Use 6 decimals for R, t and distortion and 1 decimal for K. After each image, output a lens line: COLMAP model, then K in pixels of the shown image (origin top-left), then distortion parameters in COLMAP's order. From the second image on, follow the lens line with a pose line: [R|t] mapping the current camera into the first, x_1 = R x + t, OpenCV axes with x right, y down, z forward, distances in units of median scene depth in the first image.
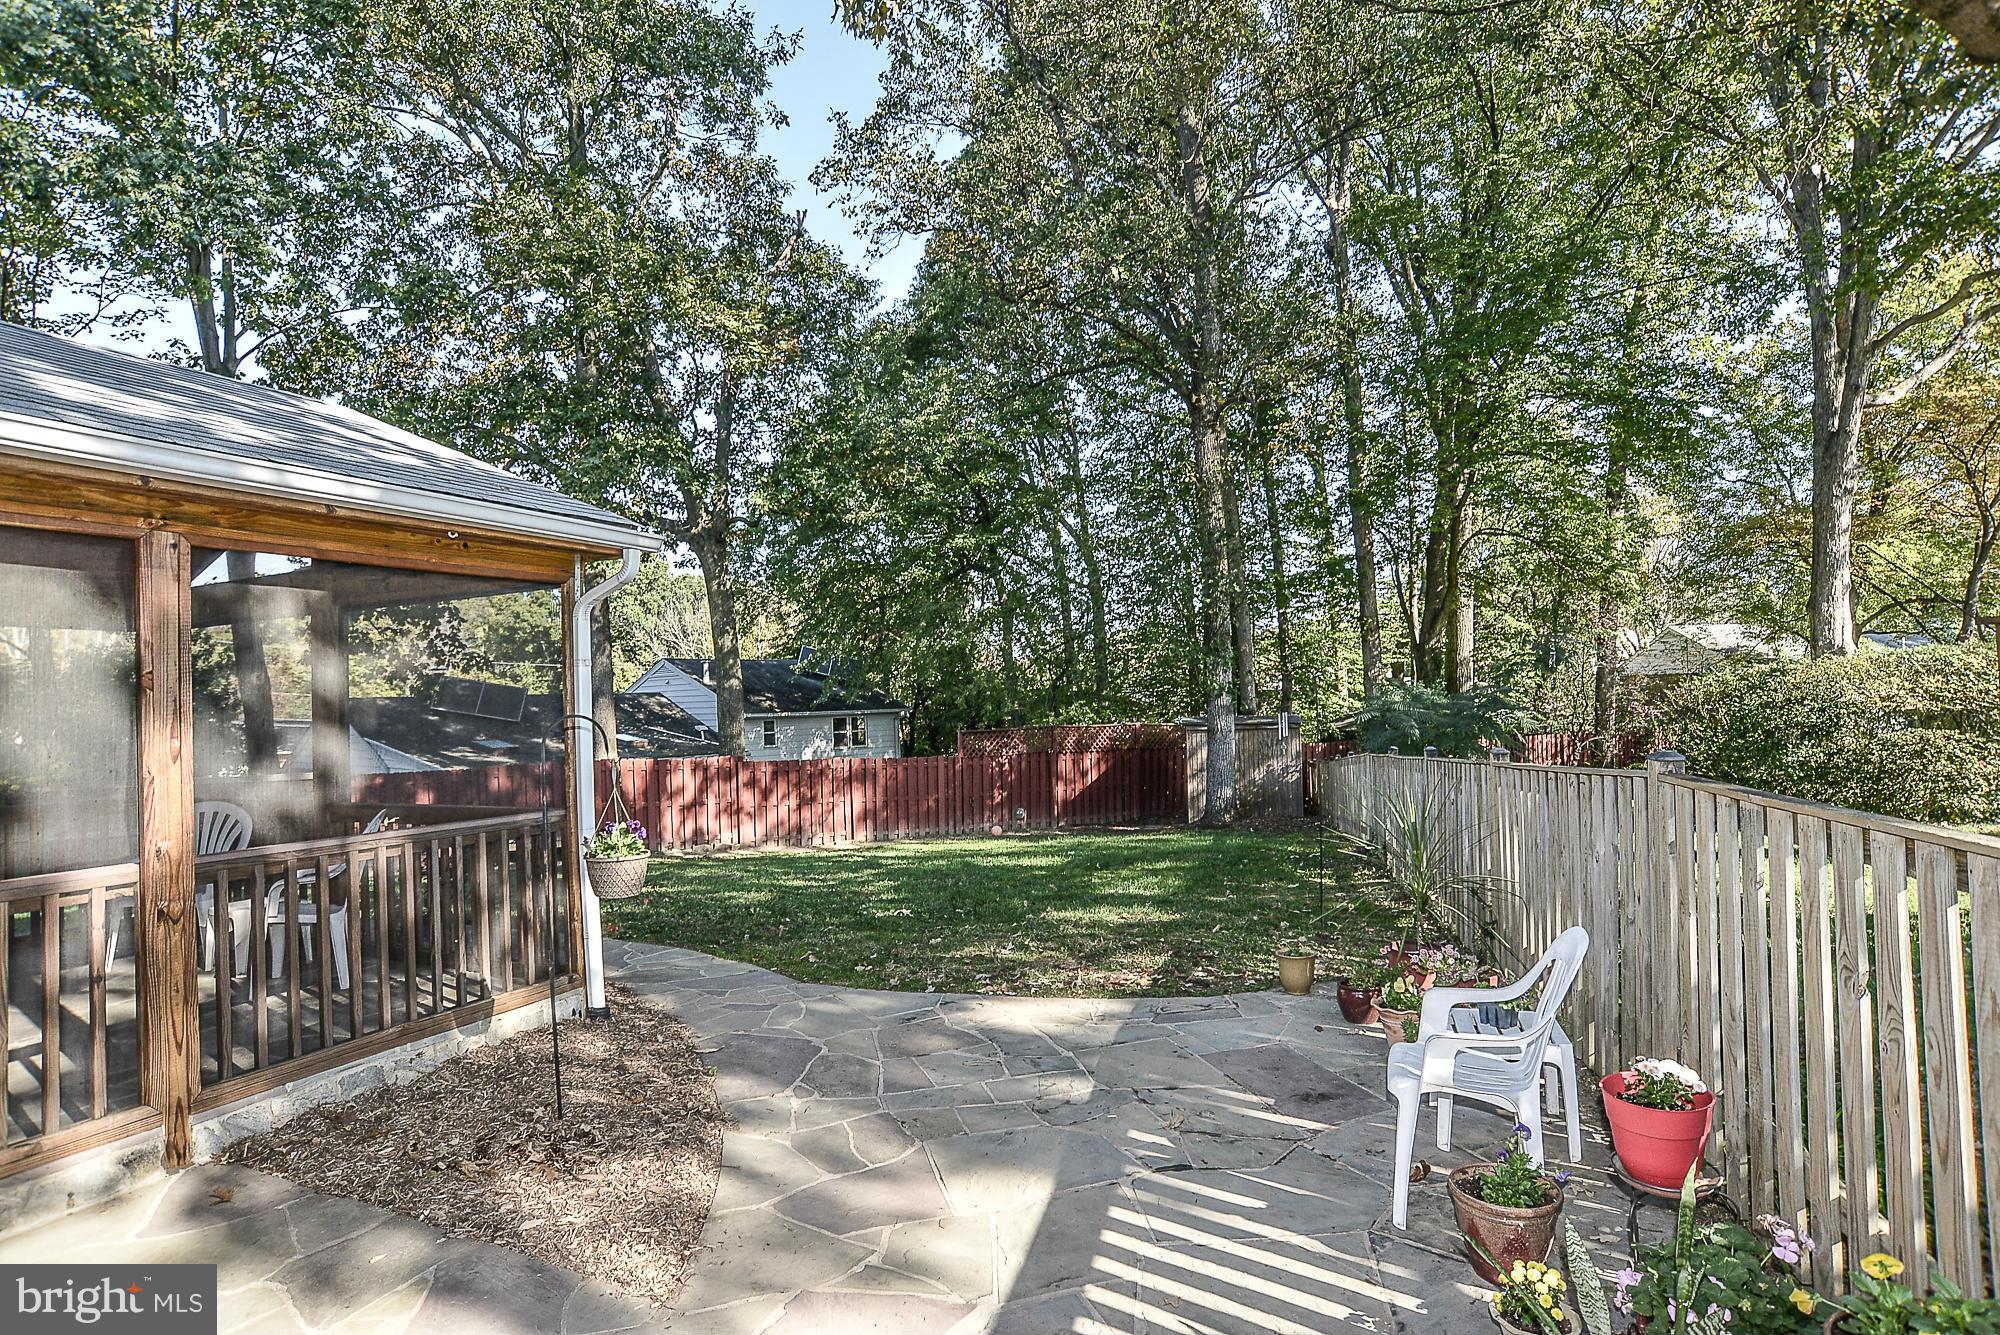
lens RADIAL K [[1076.9, 0, 977.7], [0, 1076.9, 673.8], [0, 0, 1]] dist [-0.077474, 0.038296]
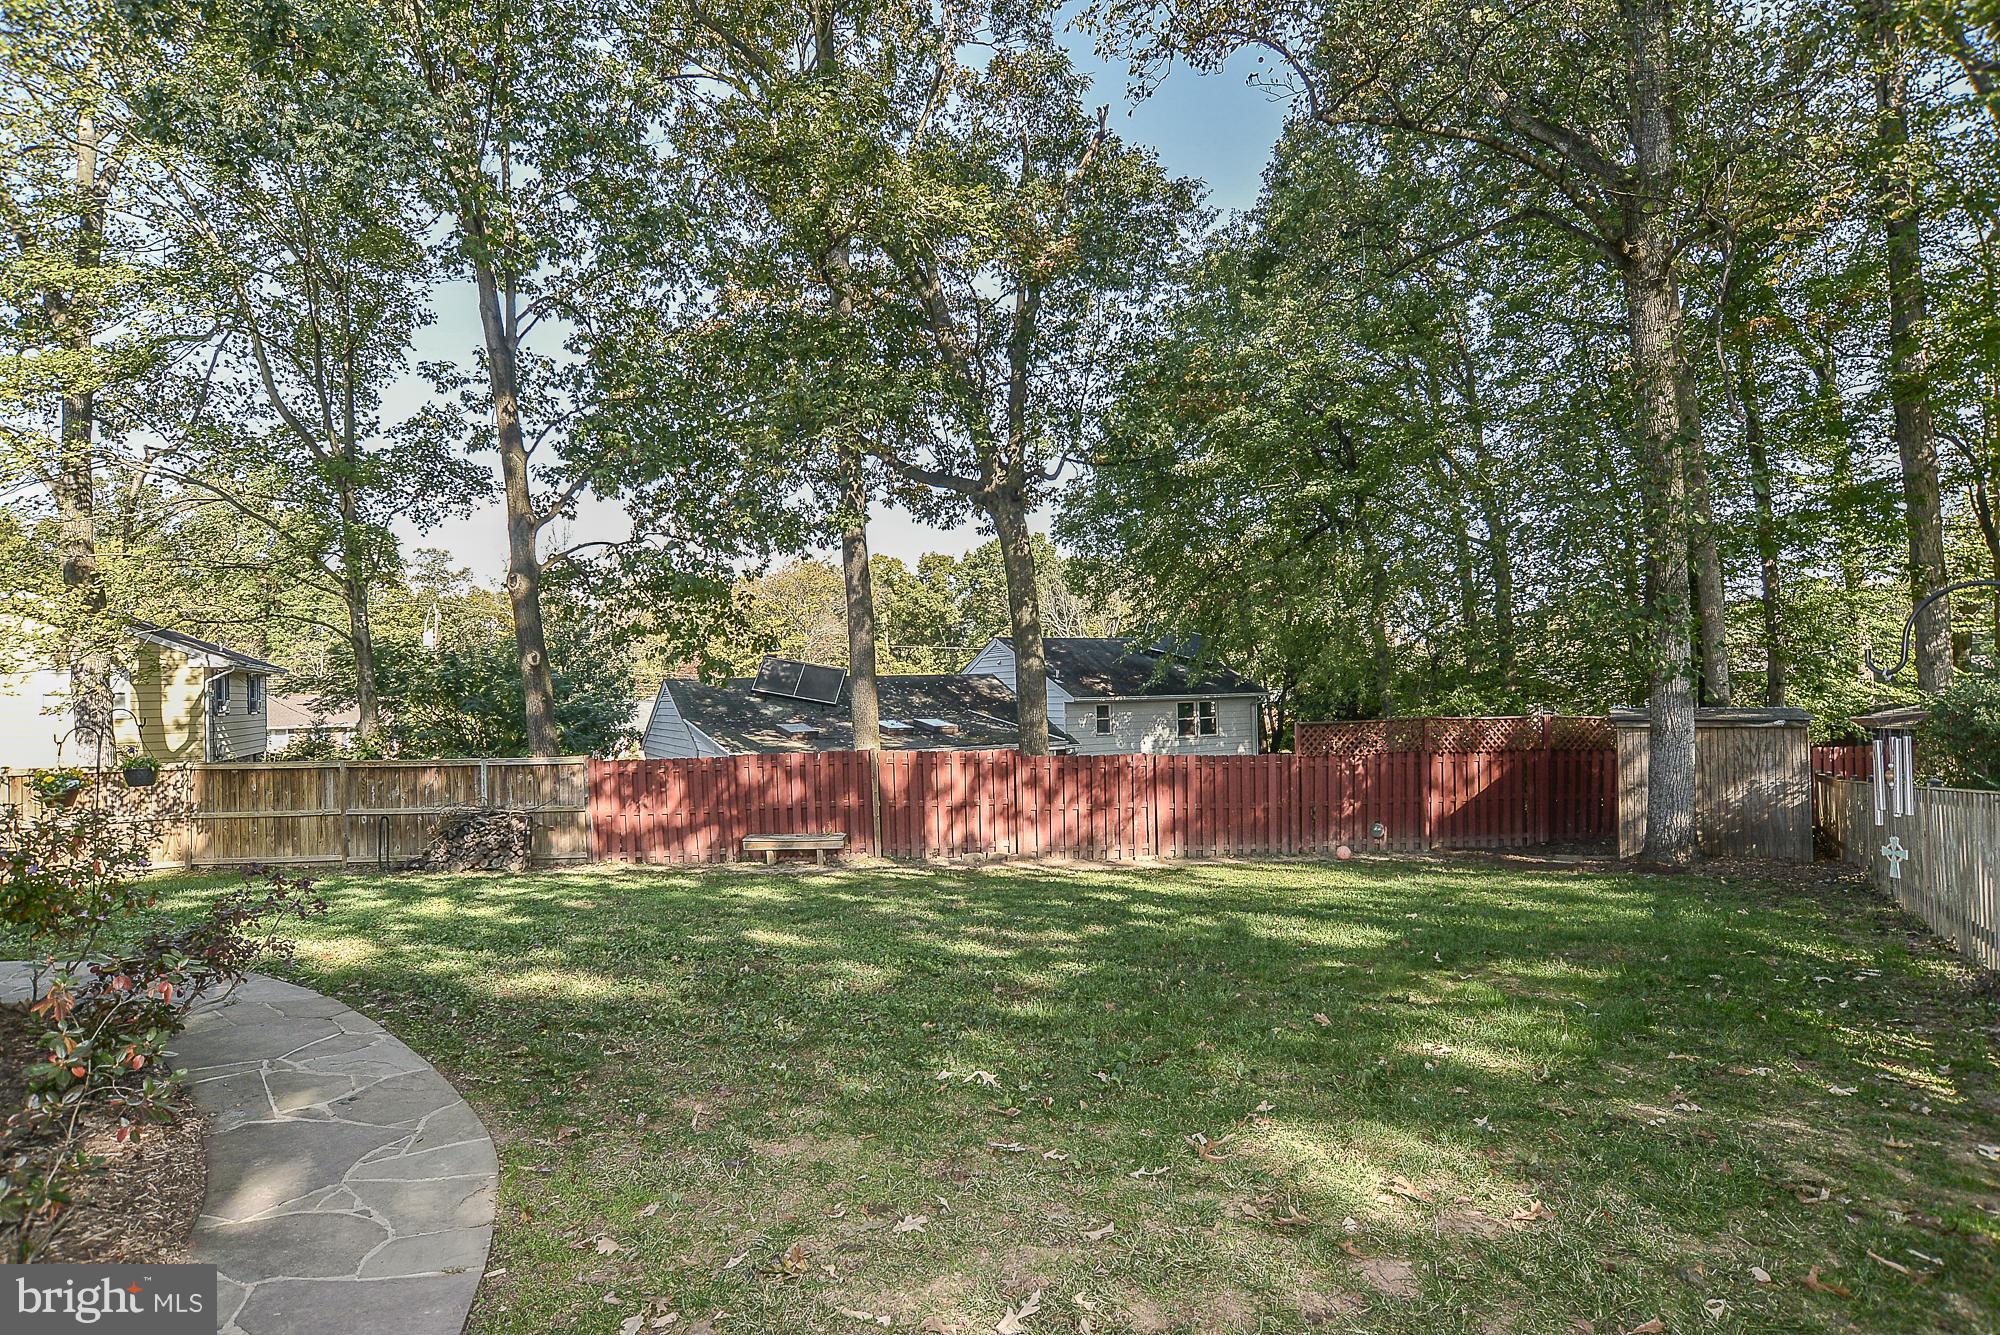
lens RADIAL K [[1076.9, 0, 977.7], [0, 1076.9, 673.8], [0, 0, 1]] dist [-0.077474, 0.038296]
pose [[0.933787, 0.001222, -0.357829, 0.045497], [0.004745, 0.999864, 0.015798, 0.003734], [0.357799, -0.016450, 0.933654, 0.188800]]
